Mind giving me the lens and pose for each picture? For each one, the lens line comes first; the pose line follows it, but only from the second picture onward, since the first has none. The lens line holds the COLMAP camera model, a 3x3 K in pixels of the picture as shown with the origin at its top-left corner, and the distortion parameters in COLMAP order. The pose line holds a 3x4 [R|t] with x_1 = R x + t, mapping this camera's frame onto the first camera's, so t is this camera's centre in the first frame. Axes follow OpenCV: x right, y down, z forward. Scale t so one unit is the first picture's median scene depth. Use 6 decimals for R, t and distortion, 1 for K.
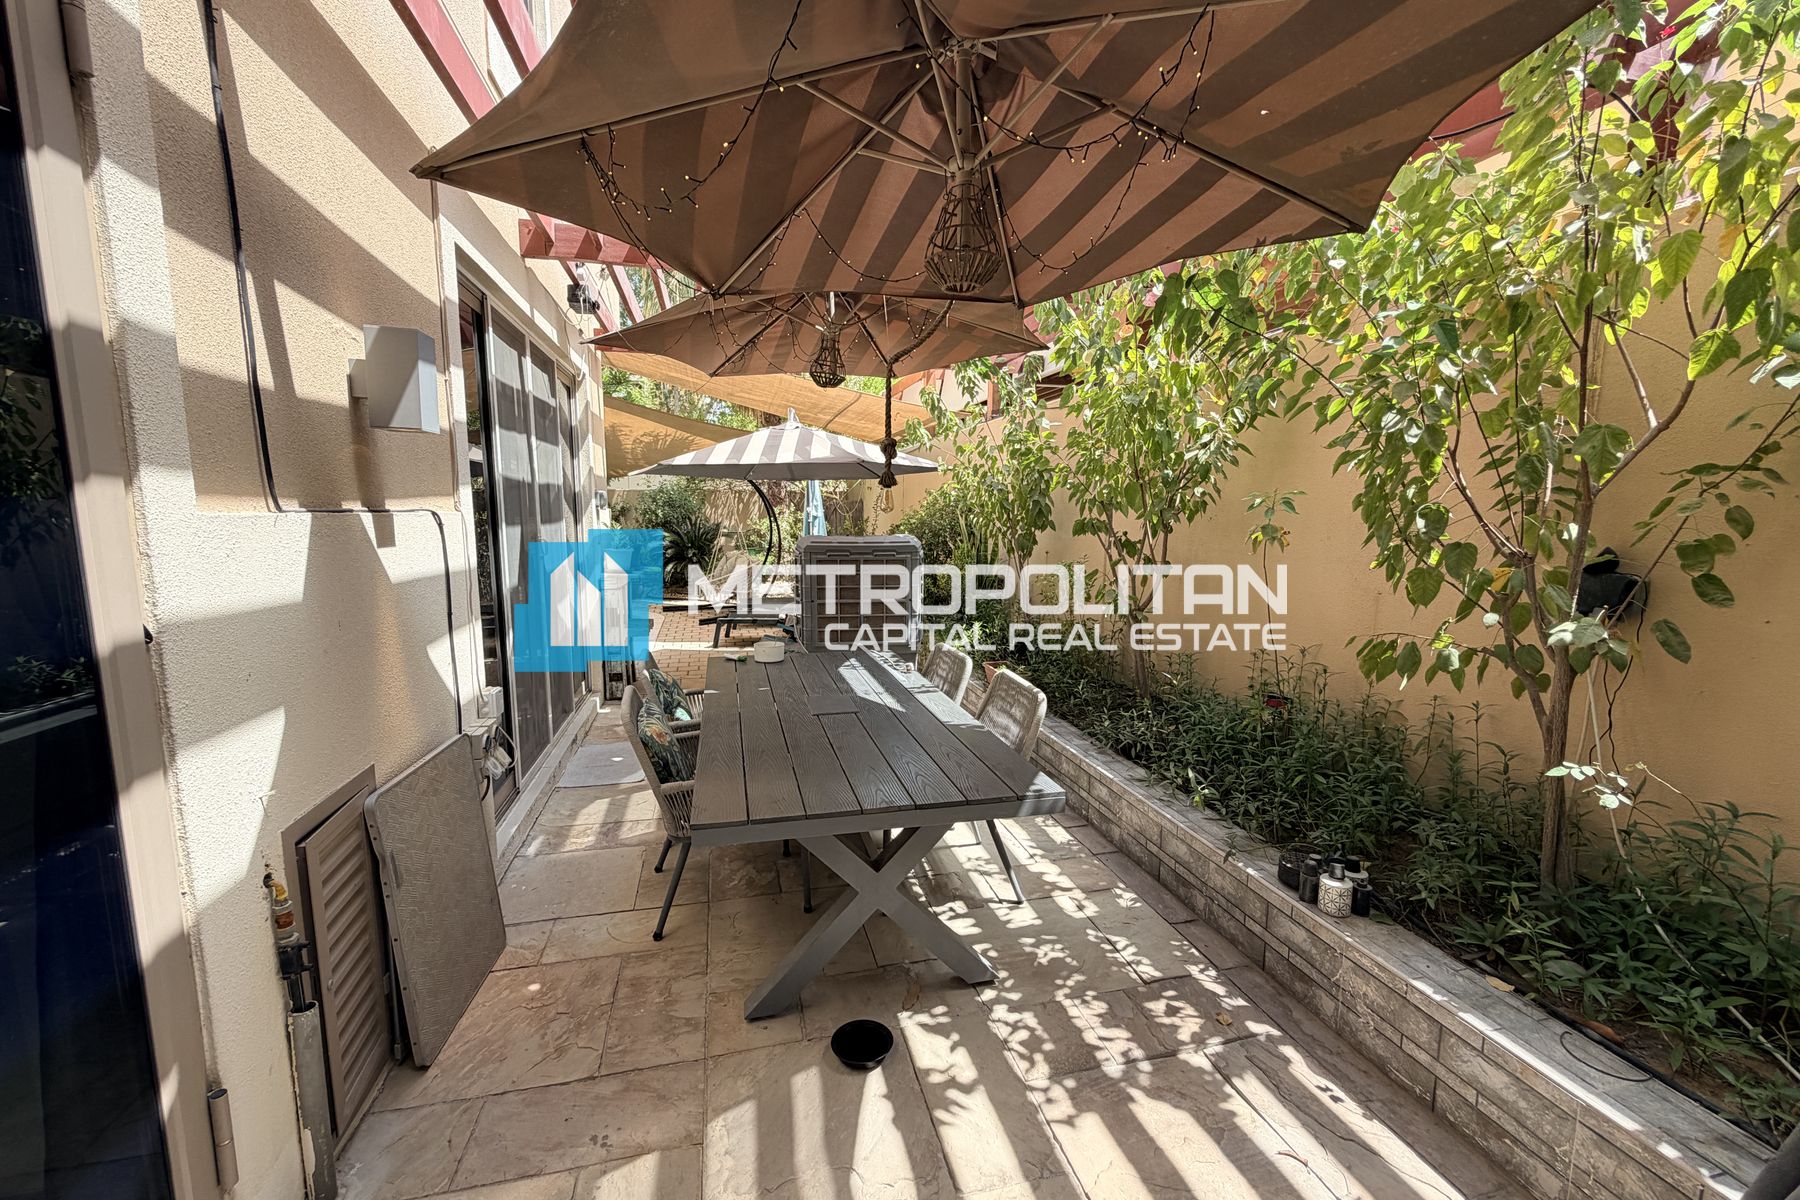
lens RADIAL K [[720.6, 0, 896.8], [0, 720.6, 600.5], [0, 0, 1]] dist [0.001513, -0.000037]
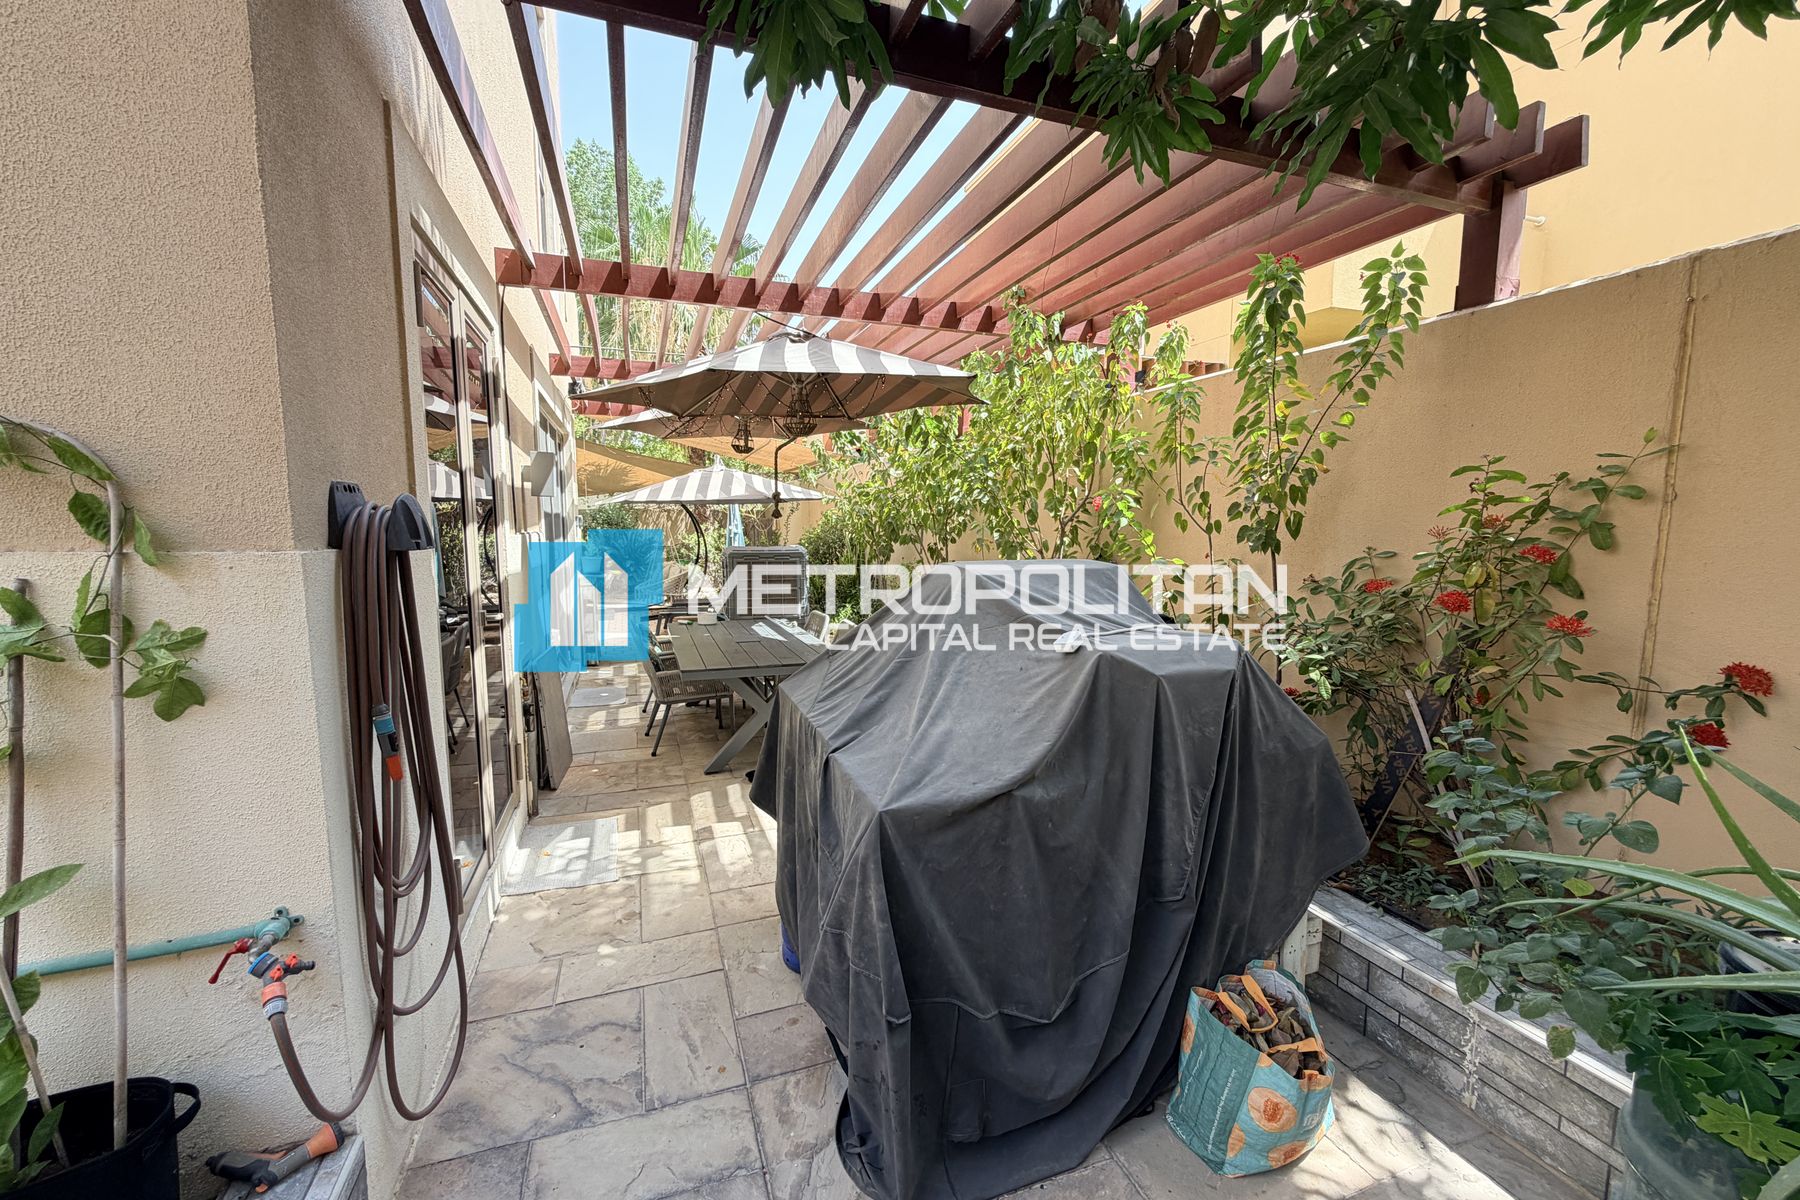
lens RADIAL K [[720.6, 0, 901.5], [0, 720.6, 603.9], [0, 0, 1]] dist [0.001513, -0.000037]
pose [[0.993742, -0.014207, 0.110796, 0.055375], [0.015837, 0.999779, -0.013844, 0.050145], [-0.110575, 0.015512, 0.993747, -0.470204]]
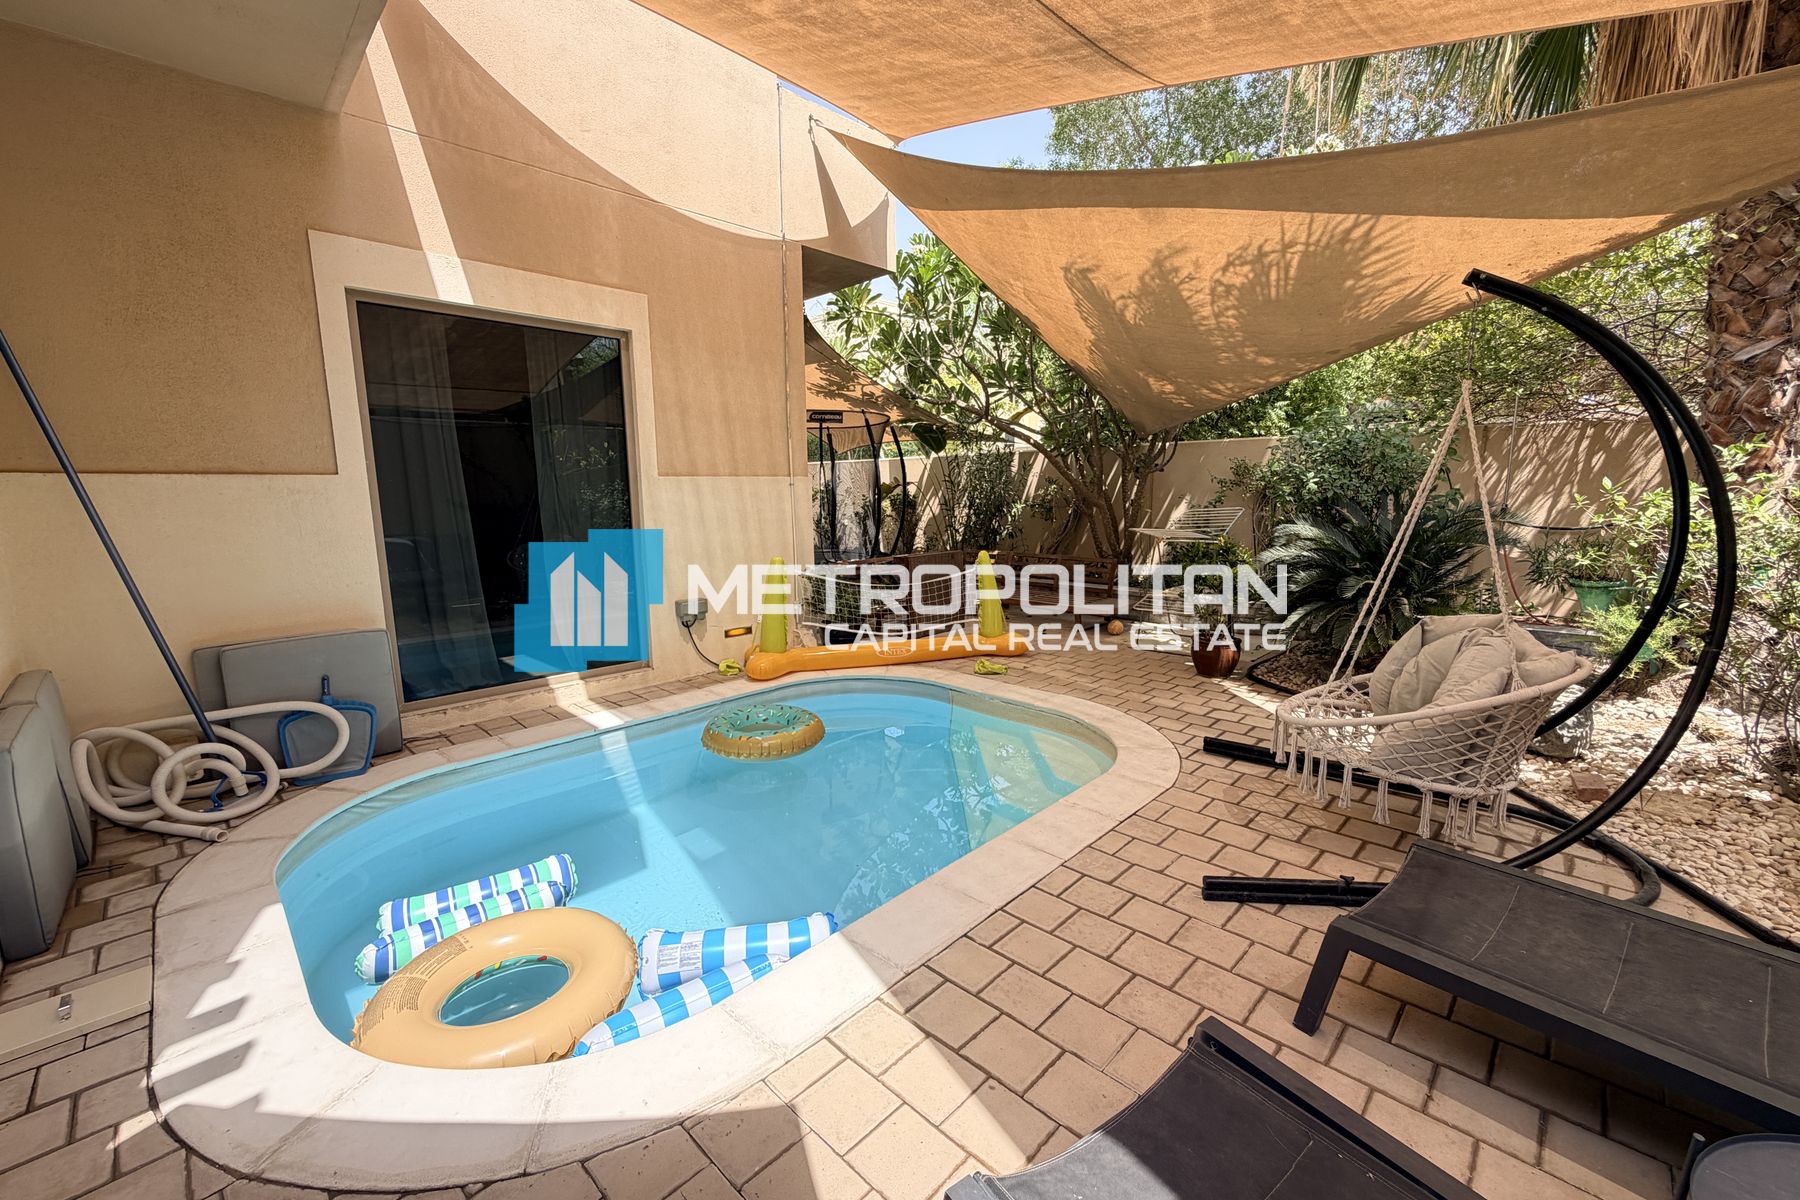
lens RADIAL K [[720.6, 0, 899.2], [0, 720.6, 598.7], [0, 0, 1]] dist [0.001513, -0.000037]
pose [[0.528191, 0.107710, -0.842267, -0.218600], [-0.090252, 0.993425, 0.070443, -0.138866], [0.844316, 0.038809, 0.534439, 1.332578]]
